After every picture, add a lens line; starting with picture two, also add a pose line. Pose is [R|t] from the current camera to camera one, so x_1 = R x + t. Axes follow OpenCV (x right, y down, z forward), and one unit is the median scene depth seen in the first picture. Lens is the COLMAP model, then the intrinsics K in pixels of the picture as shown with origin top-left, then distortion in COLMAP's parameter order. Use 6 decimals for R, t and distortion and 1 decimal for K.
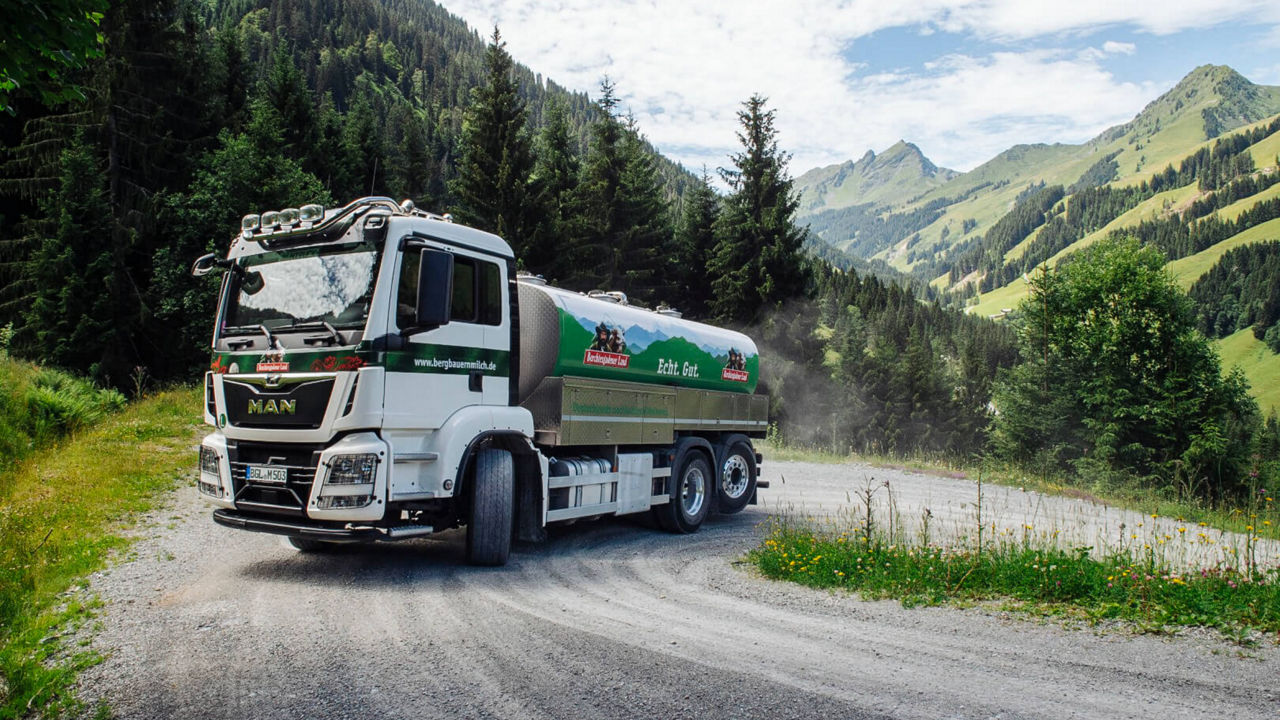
lens RADIAL K [[850.2, 0, 640.0], [0, 850.2, 360.0], [0, 0, 1]] dist [-0.005097, -0.000973]
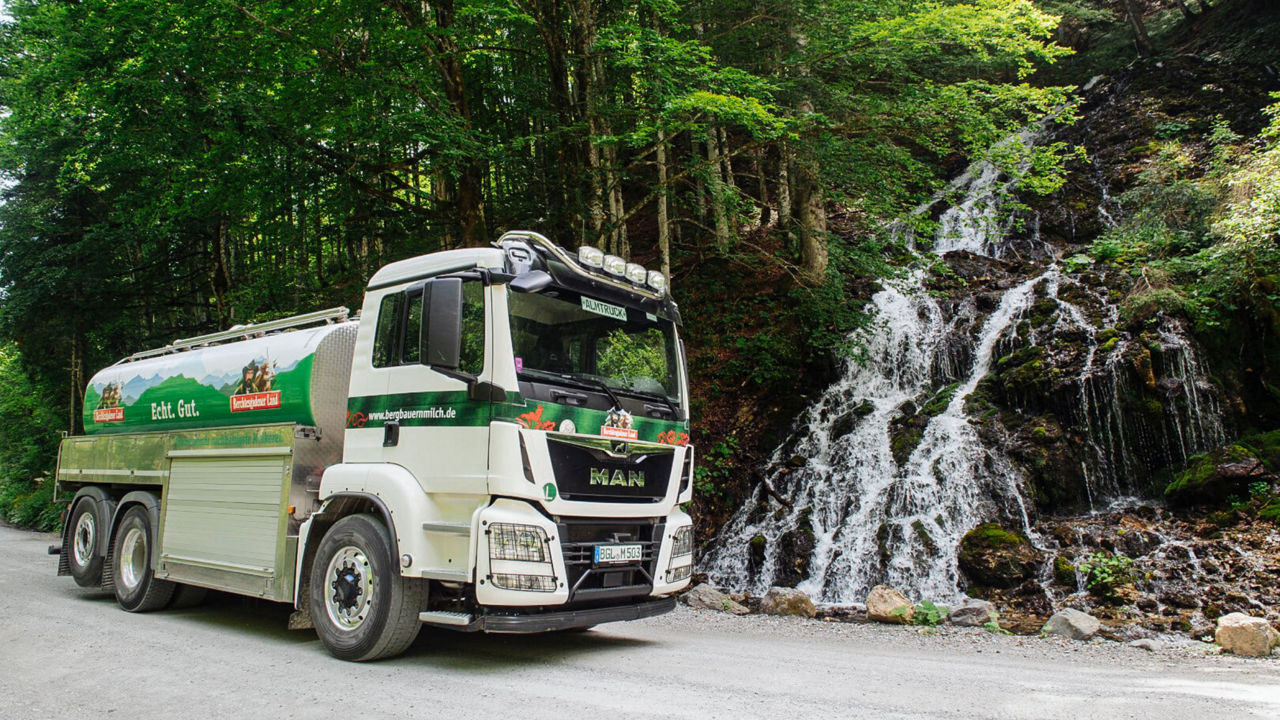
lens RADIAL K [[850.2, 0, 640.0], [0, 850.2, 360.0], [0, 0, 1]] dist [-0.005097, -0.000973]
pose [[0.147545, 0.146539, 0.978139, -1.297816], [-0.103020, 0.985861, -0.132156, 0.048471], [-0.983675, -0.081269, 0.160555, 0.826797]]
